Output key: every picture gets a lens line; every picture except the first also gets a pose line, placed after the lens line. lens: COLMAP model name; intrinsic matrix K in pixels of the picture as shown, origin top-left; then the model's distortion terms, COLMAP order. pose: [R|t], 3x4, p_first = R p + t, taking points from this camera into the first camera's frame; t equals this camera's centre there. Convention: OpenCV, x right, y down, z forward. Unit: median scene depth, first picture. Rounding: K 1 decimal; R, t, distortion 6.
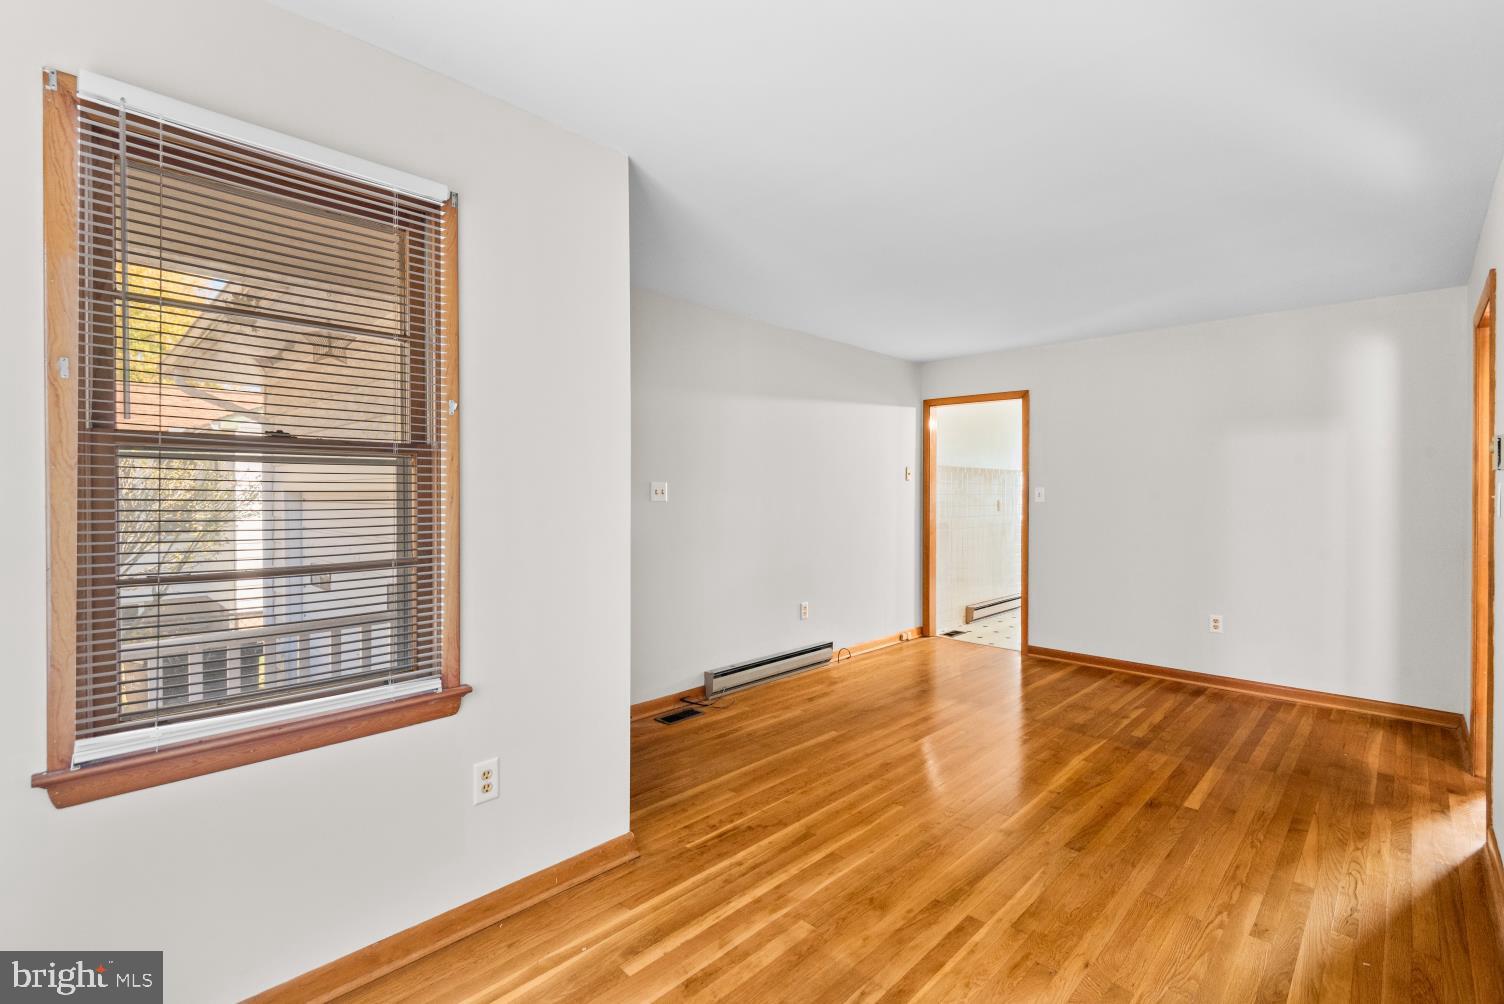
lens RADIAL K [[671.2, 0, 751.9], [0, 671.2, 497.7], [0, 0, 1]] dist [0.001606, -0.000821]
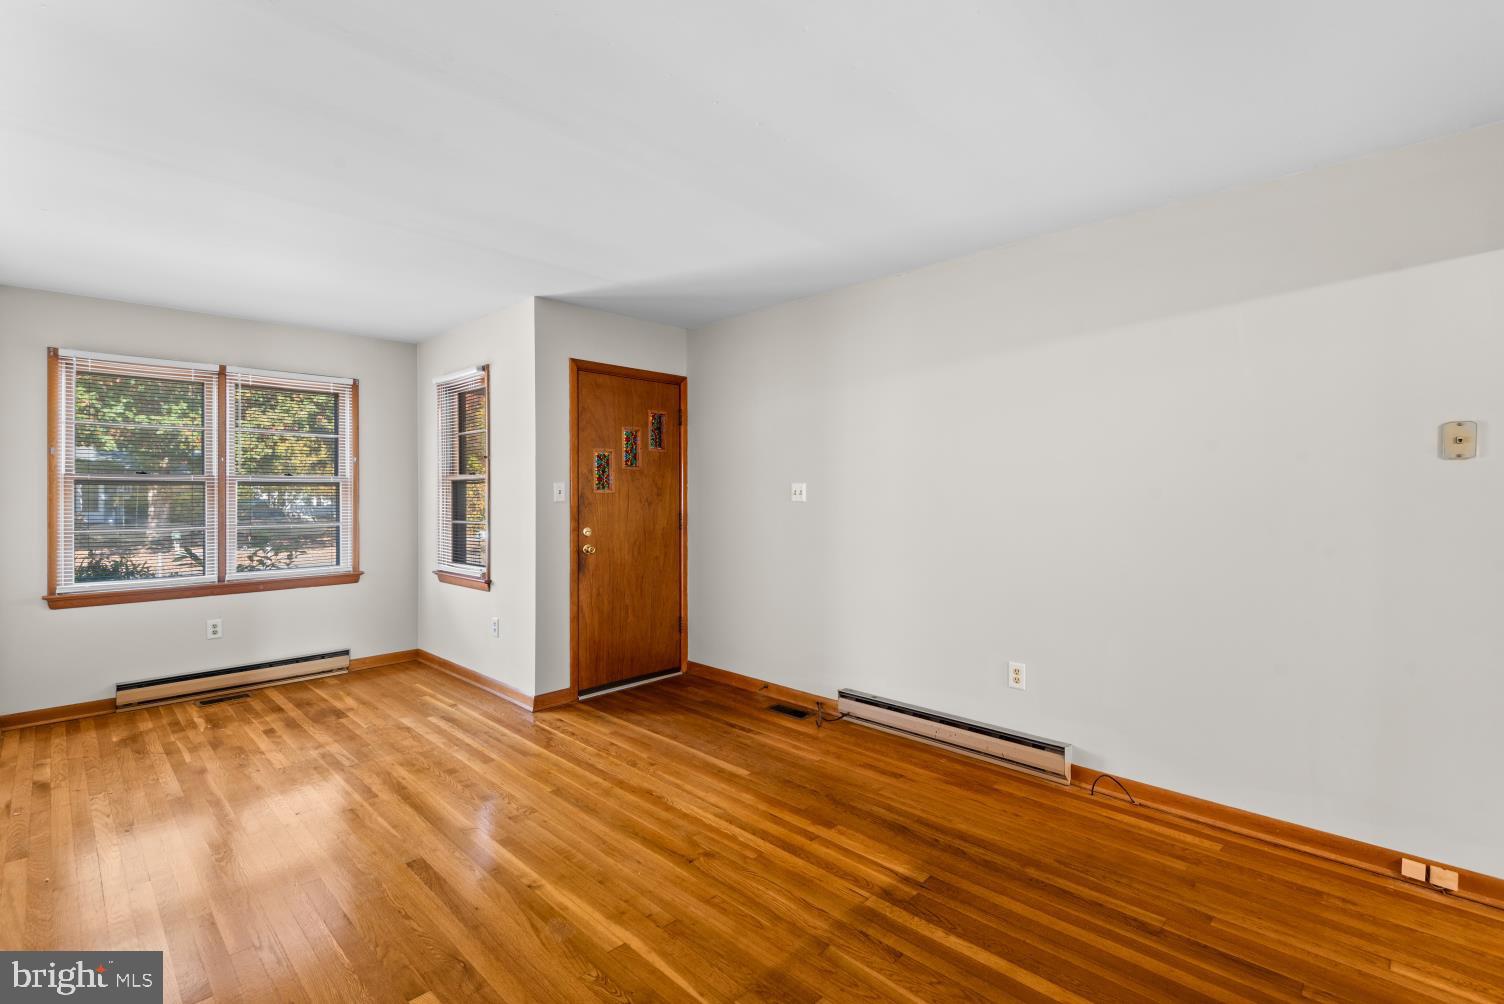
lens RADIAL K [[671.2, 0, 753.2], [0, 671.2, 489.2], [0, 0, 1]] dist [0.001606, -0.000821]
pose [[0.026257, 0.003715, -0.999648, 1.185320], [-0.012689, 0.999914, 0.003382, -0.021403], [0.999575, 0.012596, 0.026302, 1.183334]]
